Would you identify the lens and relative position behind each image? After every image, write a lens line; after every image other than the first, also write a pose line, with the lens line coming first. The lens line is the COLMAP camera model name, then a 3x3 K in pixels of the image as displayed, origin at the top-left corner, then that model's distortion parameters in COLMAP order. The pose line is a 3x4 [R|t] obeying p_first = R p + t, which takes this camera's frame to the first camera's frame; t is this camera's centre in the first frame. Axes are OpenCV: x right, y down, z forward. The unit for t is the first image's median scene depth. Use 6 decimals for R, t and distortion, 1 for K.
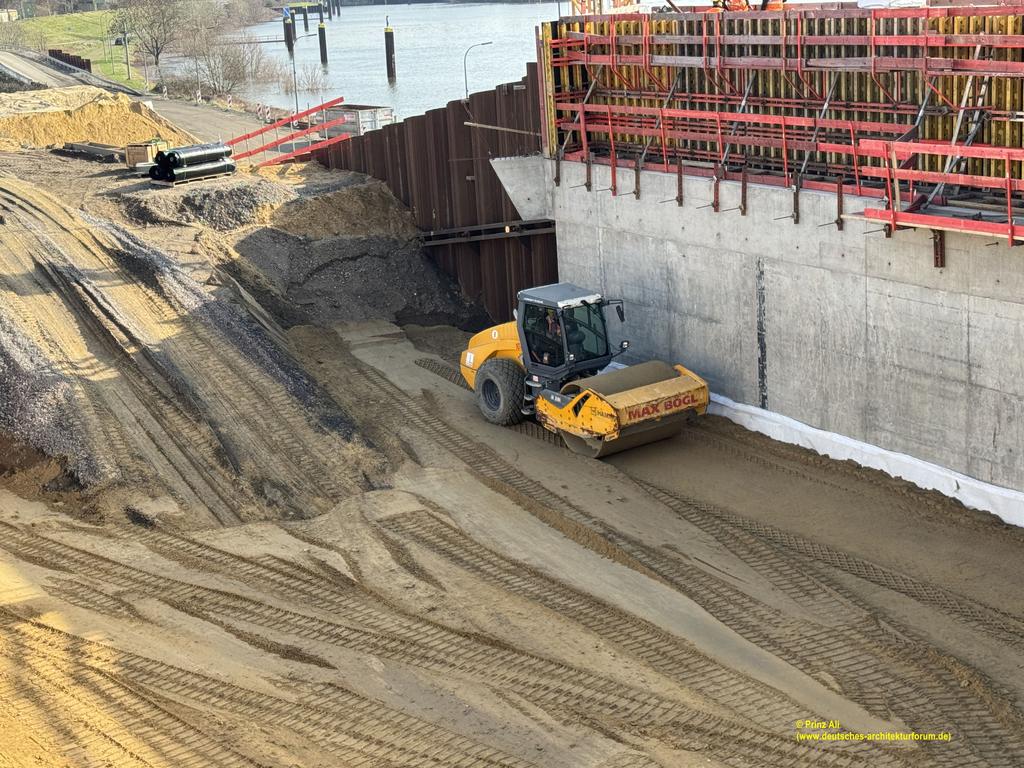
lens RADIAL K [[1668.8, 0, 512.0], [0, 1668.8, 384.0], [0, 0, 1]] dist [0.187892, -0.000525]
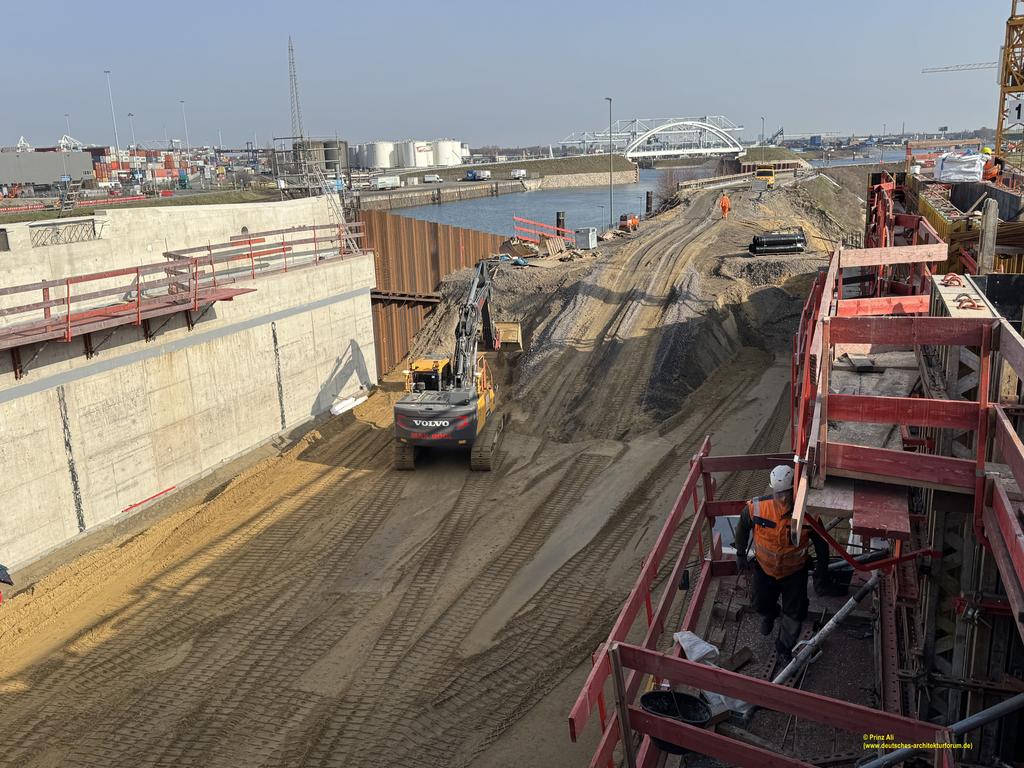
lens RADIAL K [[897.9, 0, 512.0], [0, 897.9, 384.0], [0, 0, 1]] dist [0.156159, -0.307148]
pose [[0.630145, 0.225777, -0.742928, 0.554452], [-0.188485, 0.972653, 0.135719, -0.104547], [0.753253, 0.054508, 0.655468, 0.304709]]
